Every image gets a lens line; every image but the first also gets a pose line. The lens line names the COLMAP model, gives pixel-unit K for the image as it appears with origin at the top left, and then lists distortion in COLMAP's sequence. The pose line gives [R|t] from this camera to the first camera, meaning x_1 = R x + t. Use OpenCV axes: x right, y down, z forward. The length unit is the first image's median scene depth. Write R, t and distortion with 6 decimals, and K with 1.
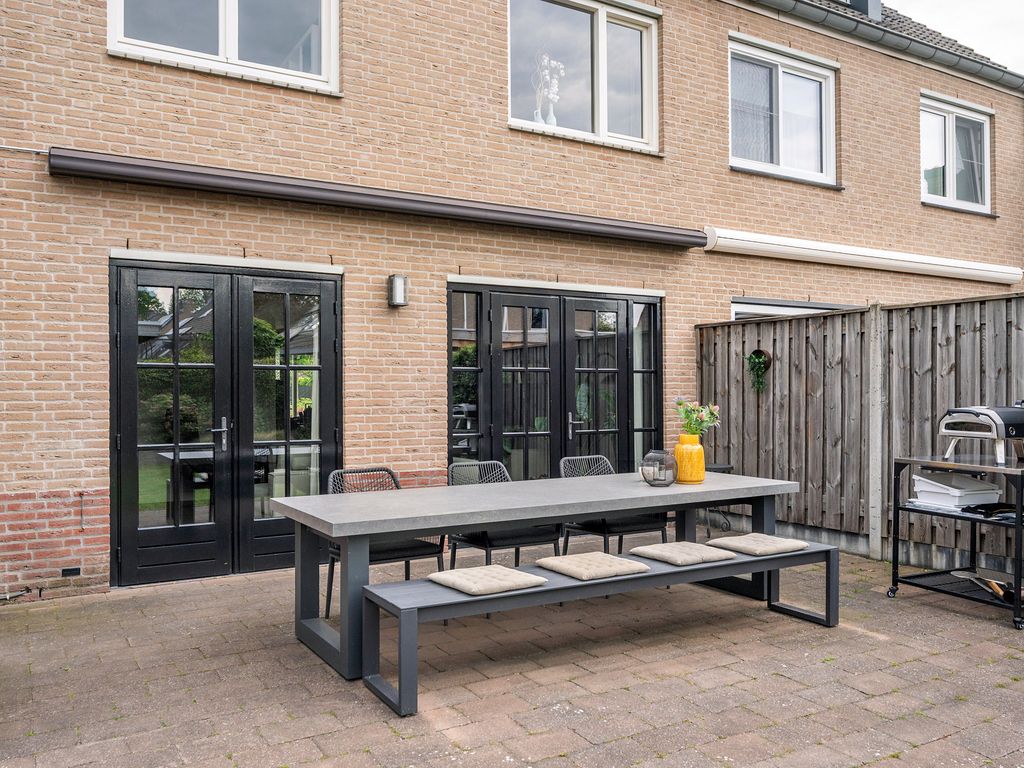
lens RADIAL K [[782.4, 0, 521.0], [0, 782.4, 387.9], [0, 0, 1]] dist [0.011299, -0.007384]
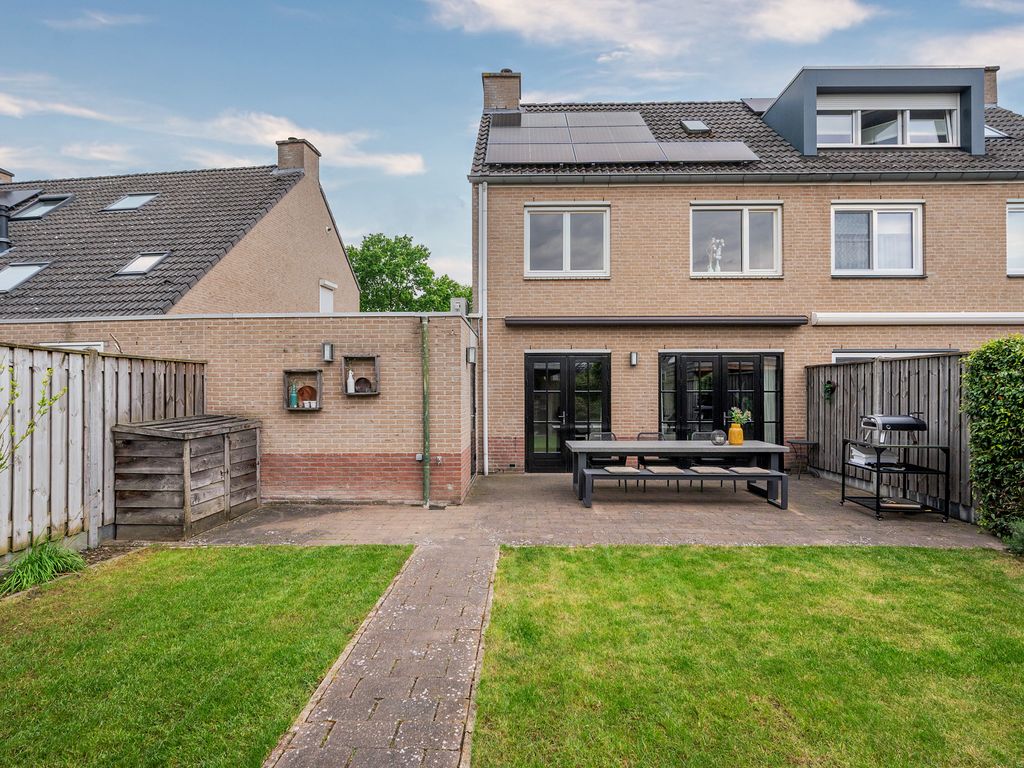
lens RADIAL K [[512.8, 0, 543.2], [0, 512.8, 394.7], [0, 0, 1]] dist [-0.015399, 0.000591]
pose [[0.865983, 0.004506, -0.500054, 0.373090], [0.000808, 0.999945, 0.010409, -0.033555], [0.500073, -0.009418, 0.865932, -0.454230]]
